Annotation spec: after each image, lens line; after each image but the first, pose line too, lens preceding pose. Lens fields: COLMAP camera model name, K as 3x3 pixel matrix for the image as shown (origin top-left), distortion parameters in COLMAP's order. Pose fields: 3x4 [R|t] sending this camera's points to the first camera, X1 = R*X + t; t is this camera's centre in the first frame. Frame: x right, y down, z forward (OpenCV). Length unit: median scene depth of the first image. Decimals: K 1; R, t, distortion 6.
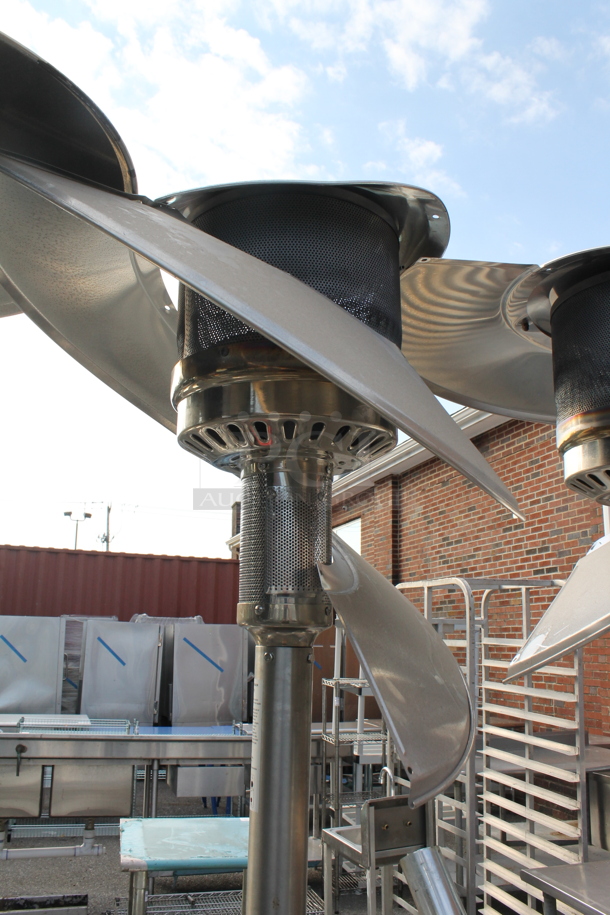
lens RADIAL K [[770.2, 0, 292.9], [0, 770.2, 457.0], [0, 0, 1]] dist [-0.169094, 0.152243]
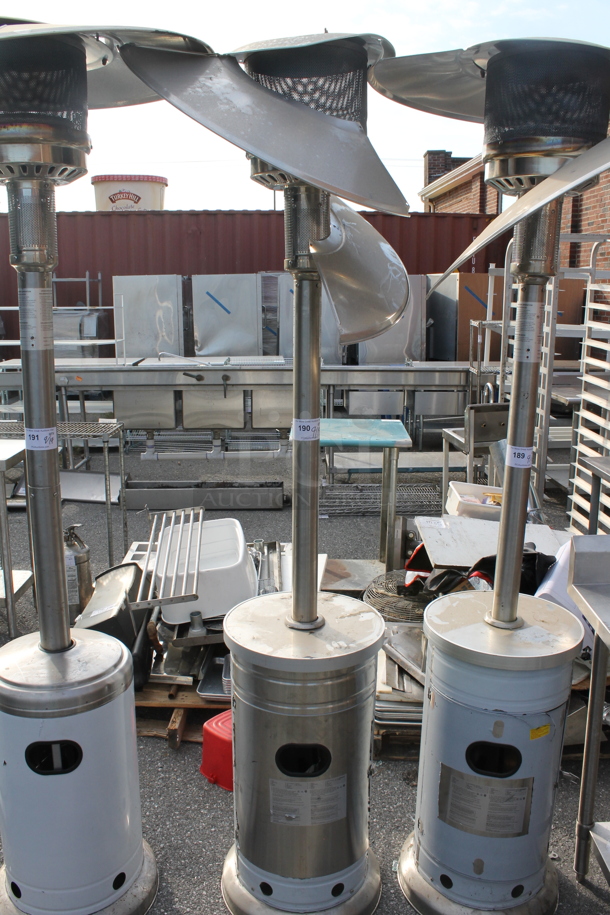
lens RADIAL K [[770.2, 0, 292.9], [0, 770.2, 457.0], [0, 0, 1]] dist [-0.169094, 0.152243]
pose [[0.965998, 0.035329, -0.256124, 0.075665], [0.079237, 0.902499, 0.423341, -0.029966], [0.246108, -0.429241, 0.869013, -0.153850]]
